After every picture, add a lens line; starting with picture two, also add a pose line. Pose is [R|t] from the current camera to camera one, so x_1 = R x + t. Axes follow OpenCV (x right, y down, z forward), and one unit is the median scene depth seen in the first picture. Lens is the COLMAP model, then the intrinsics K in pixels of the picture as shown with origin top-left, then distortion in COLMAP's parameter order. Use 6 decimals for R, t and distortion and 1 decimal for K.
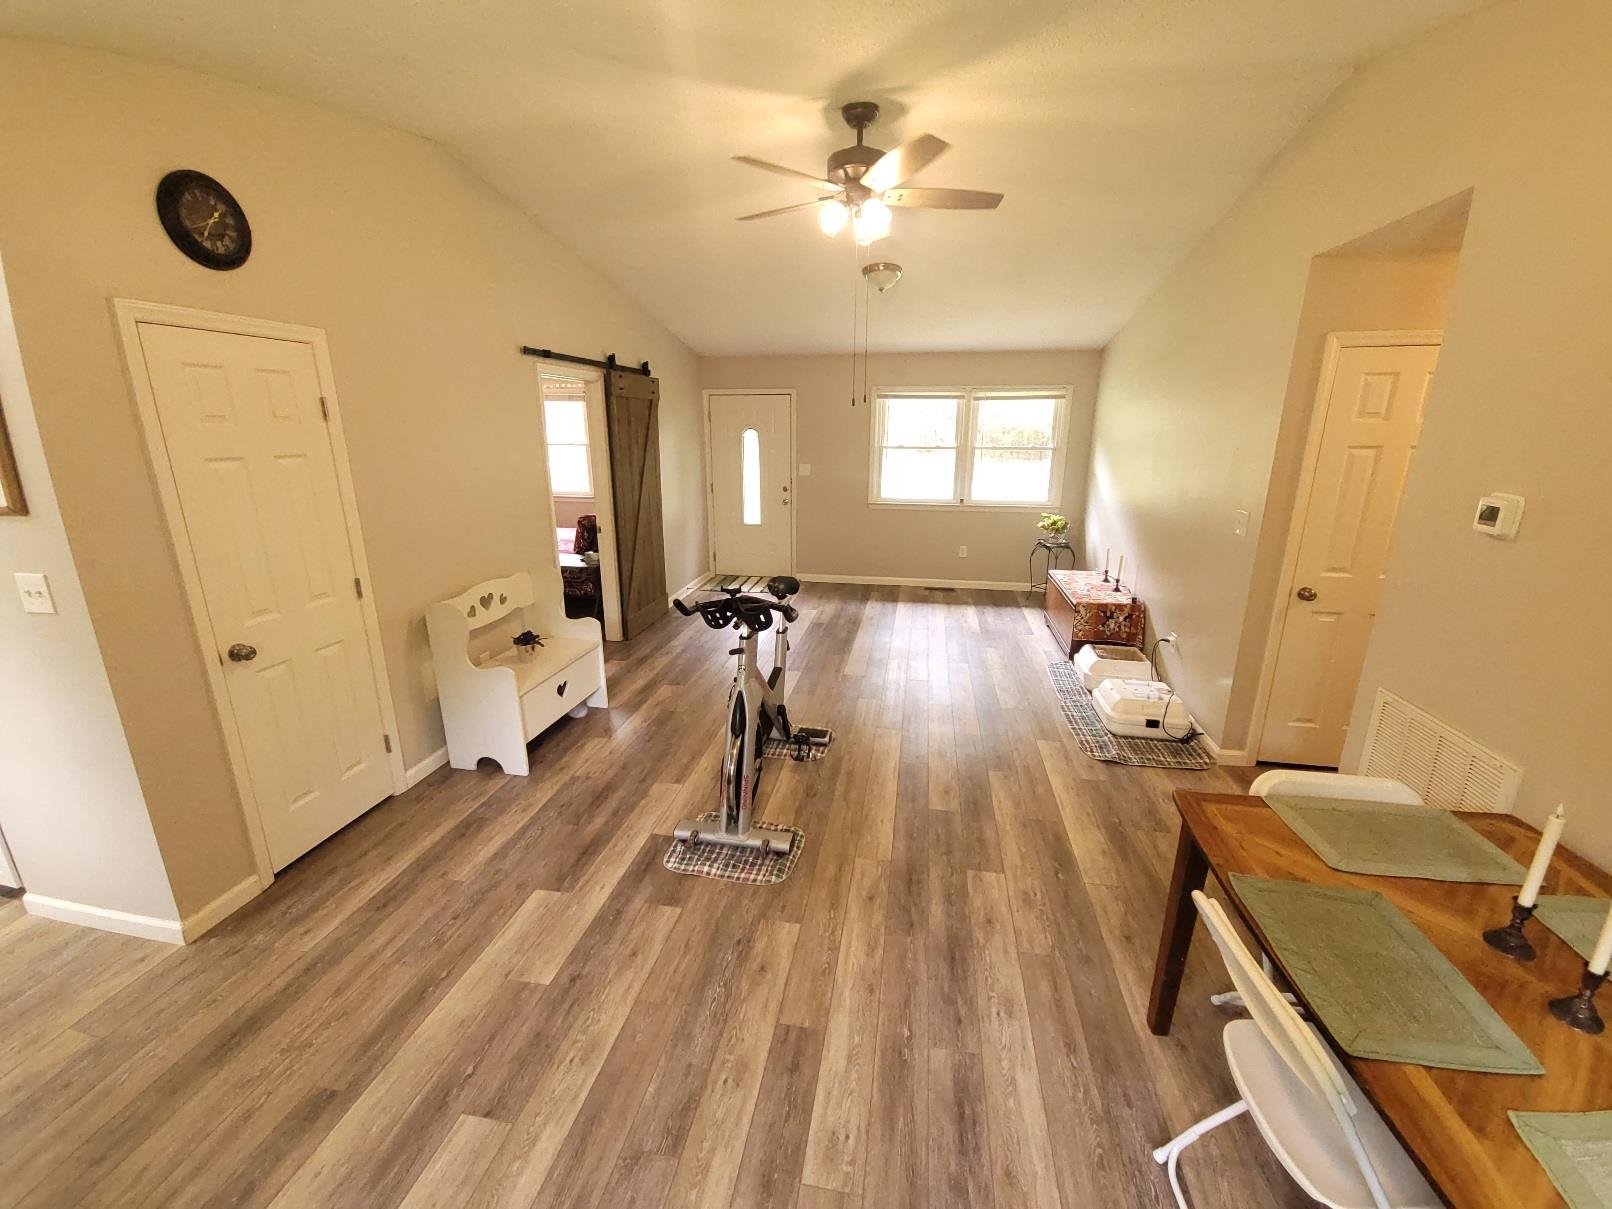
lens RADIAL K [[653.6, 0, 802.2], [0, 653.6, 605.5], [0, 0, 1]] dist [0.011375, 0.000124]
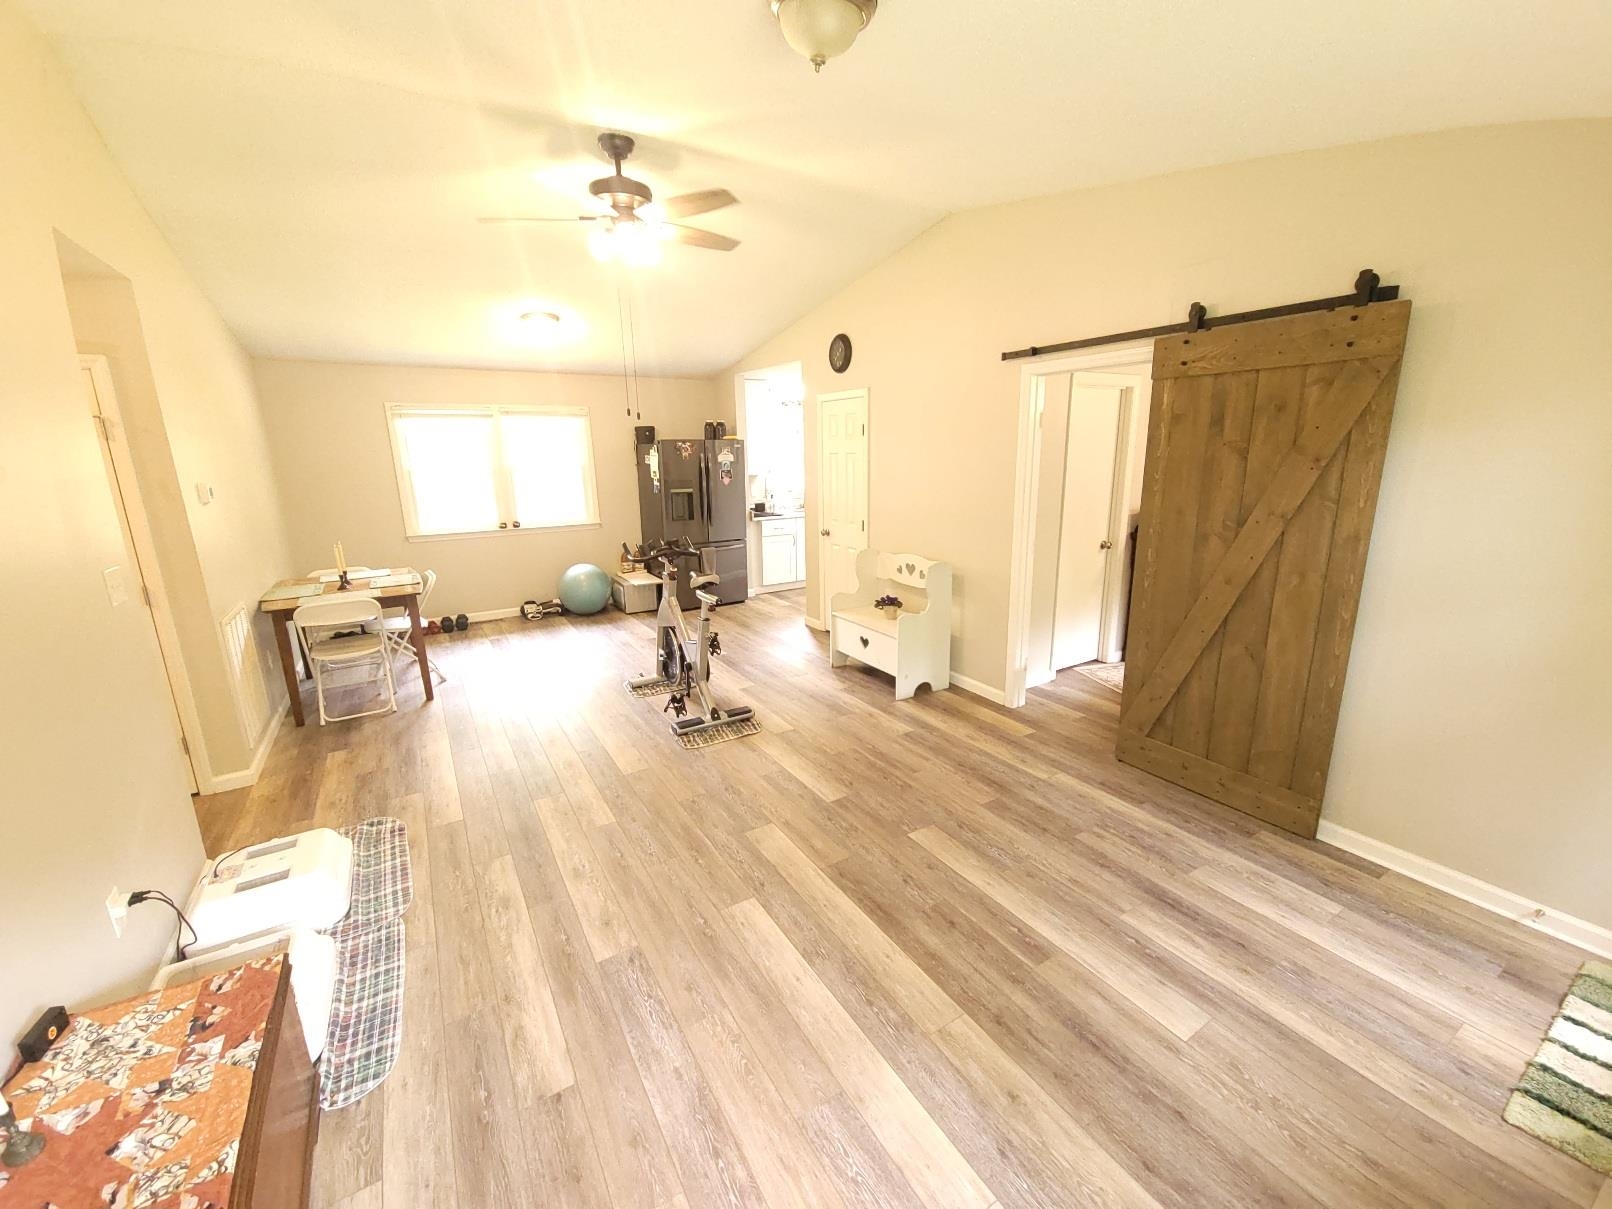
lens RADIAL K [[653.6, 0, 808.0], [0, 653.6, 603.2], [0, 0, 1]] dist [0.011375, 0.000124]
pose [[-0.741248, 0.170107, -0.649319, 0.501542], [-0.162028, 0.893403, 0.419020, -0.432902], [0.651382, 0.415806, -0.634671, 1.621342]]
